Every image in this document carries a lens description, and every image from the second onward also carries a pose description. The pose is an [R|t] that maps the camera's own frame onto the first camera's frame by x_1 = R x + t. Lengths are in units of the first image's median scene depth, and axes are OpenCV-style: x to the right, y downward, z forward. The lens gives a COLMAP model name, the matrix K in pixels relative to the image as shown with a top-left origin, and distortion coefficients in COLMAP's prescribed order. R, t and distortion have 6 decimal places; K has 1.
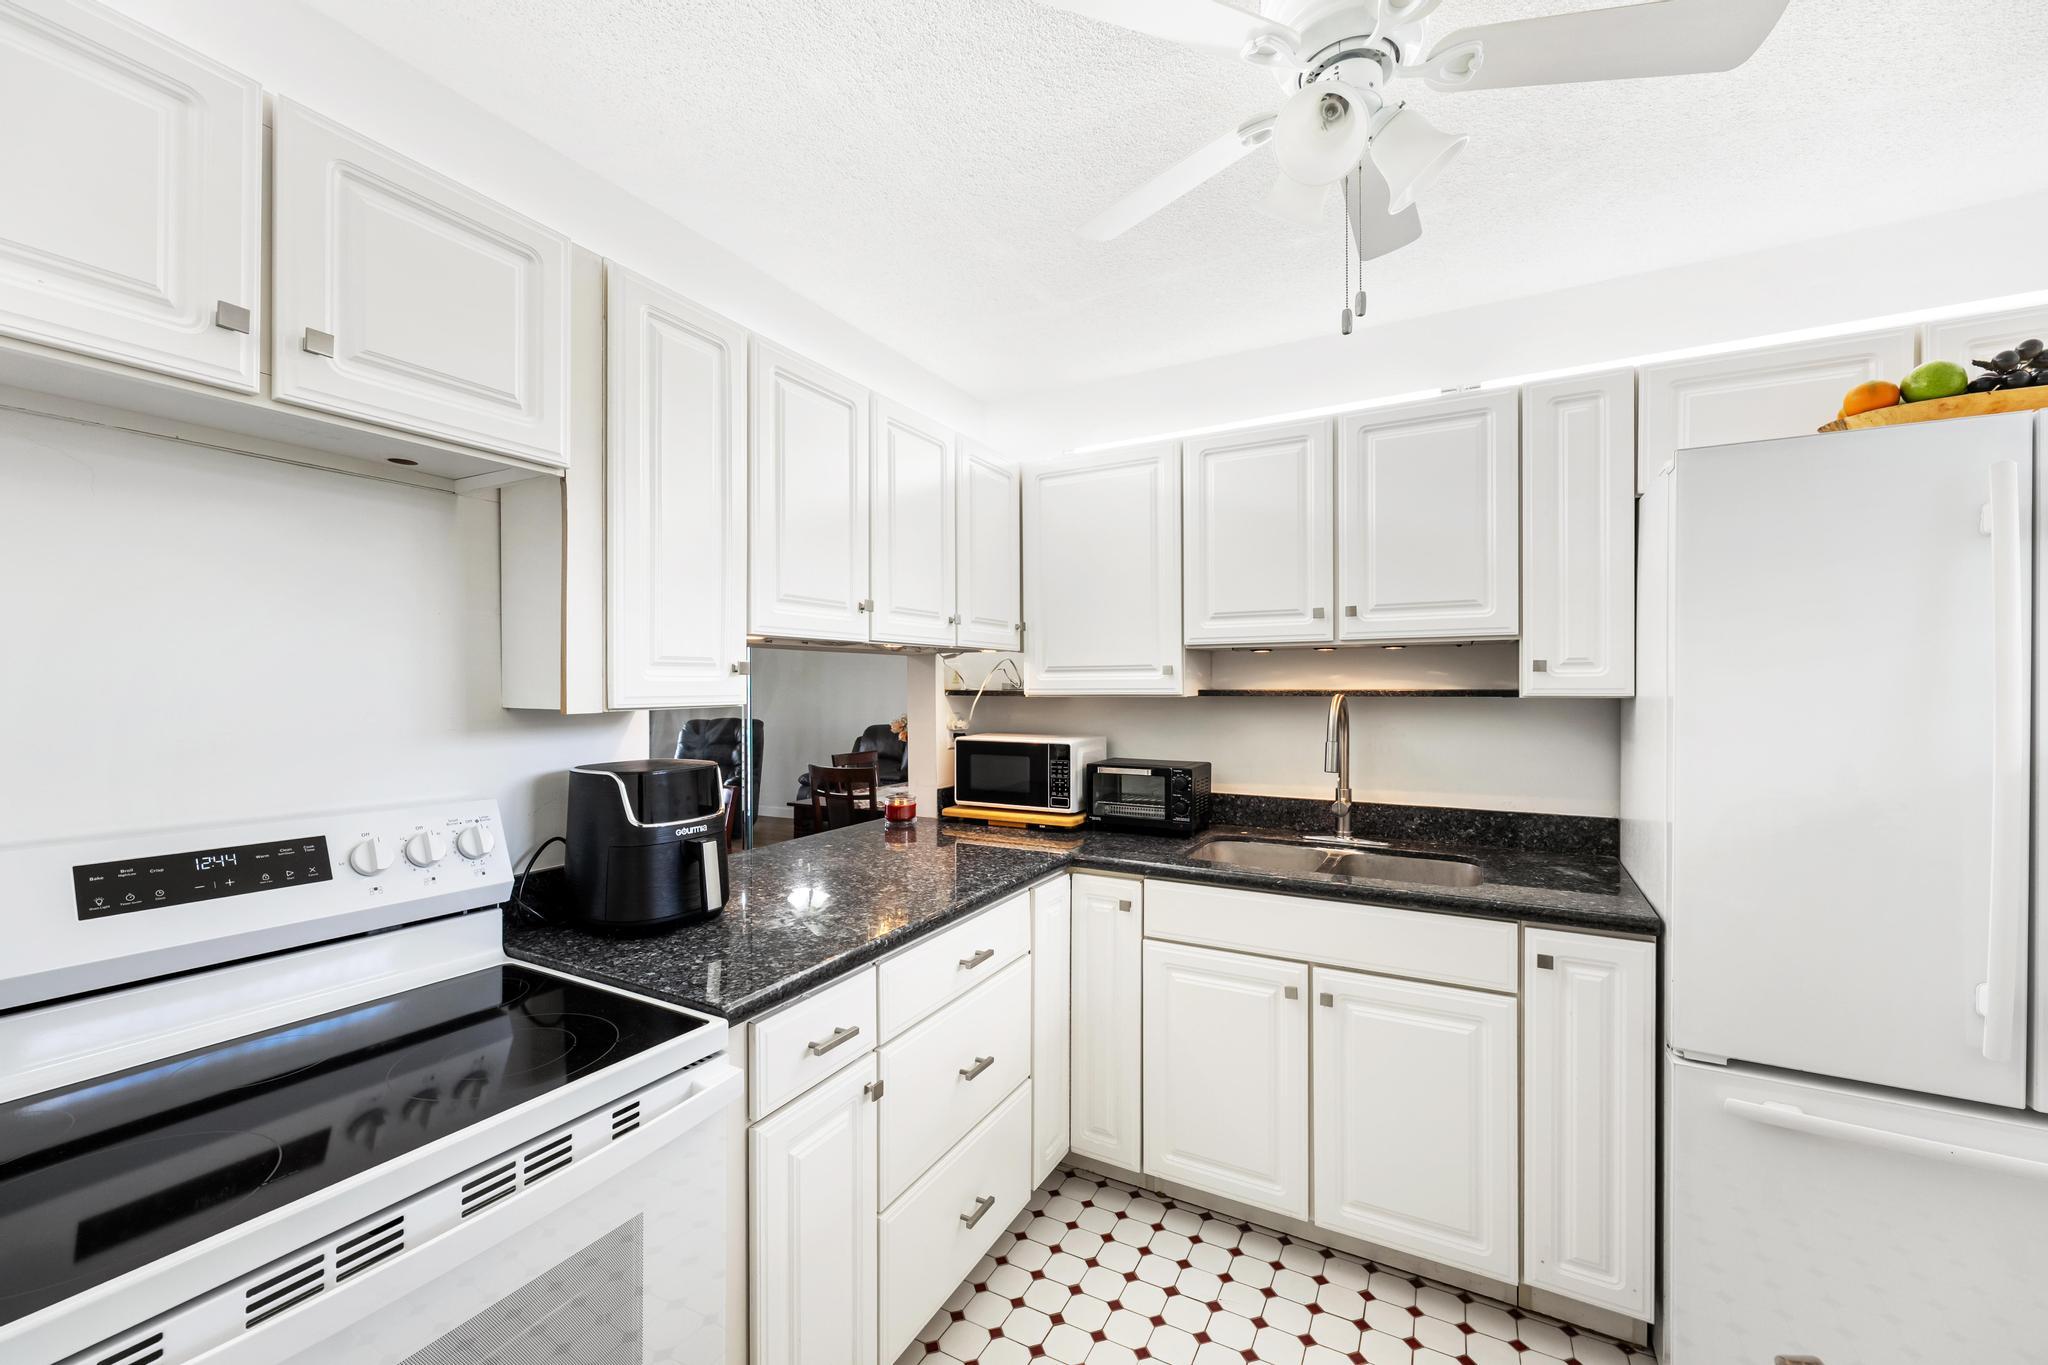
lens RADIAL K [[819.7, 0, 1008.3], [0, 819.7, 685.9], [0, 0, 1]] dist [0.003258, -0.000022]
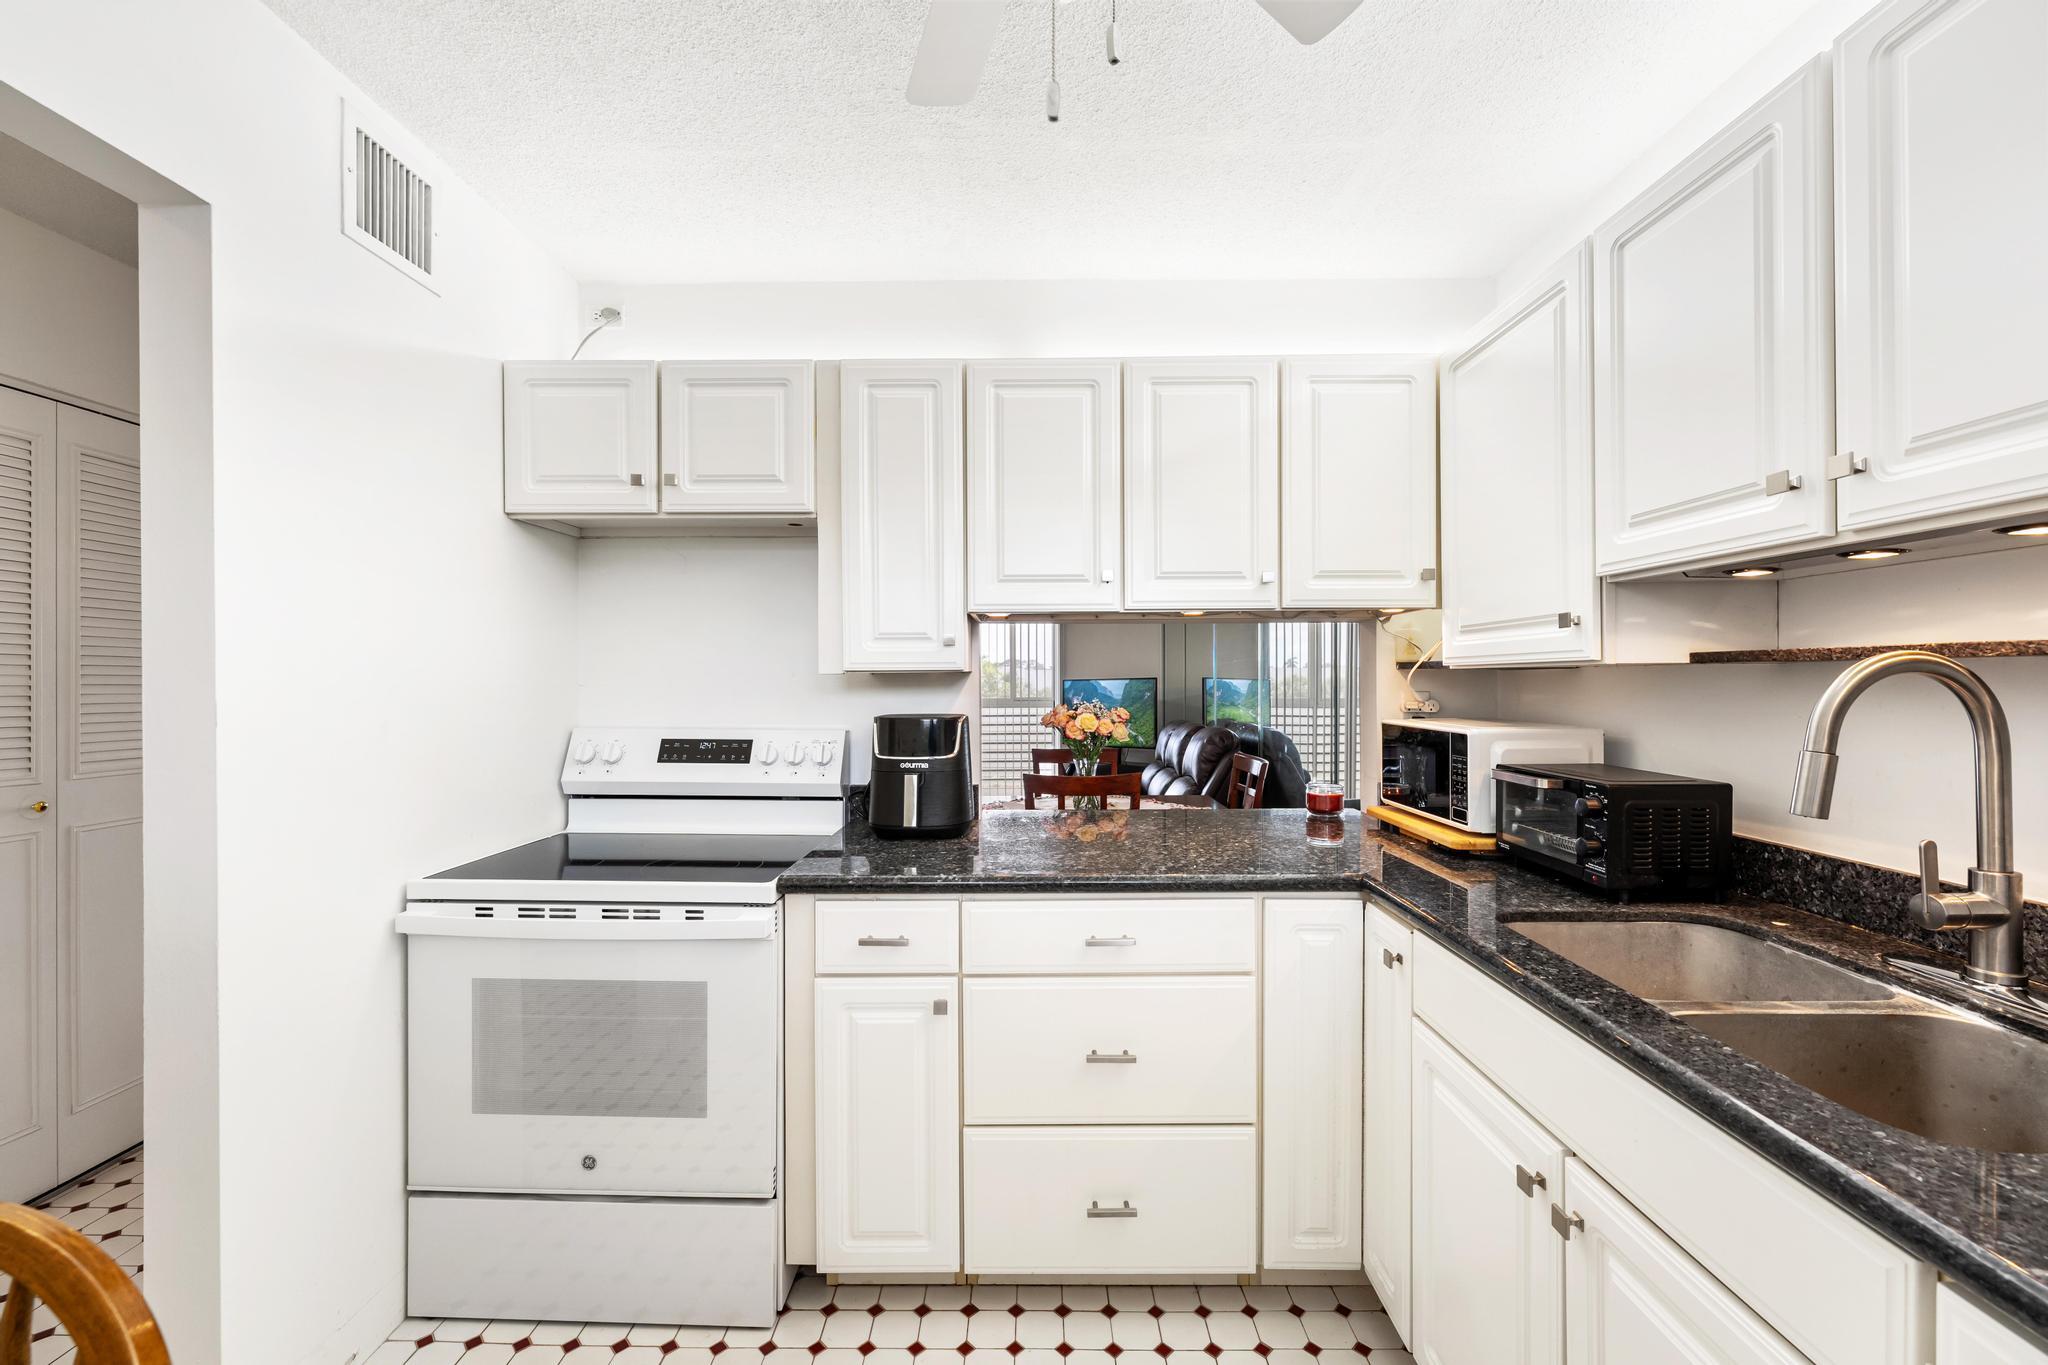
lens RADIAL K [[819.7, 0, 1015.7], [0, 819.7, 680.5], [0, 0, 1]] dist [0.003258, -0.000022]
pose [[0.472466, 0.003430, -0.881342, 0.562034], [0.001060, 0.999989, 0.004460, 0.023552], [0.881348, -0.003041, 0.472458, 0.353393]]
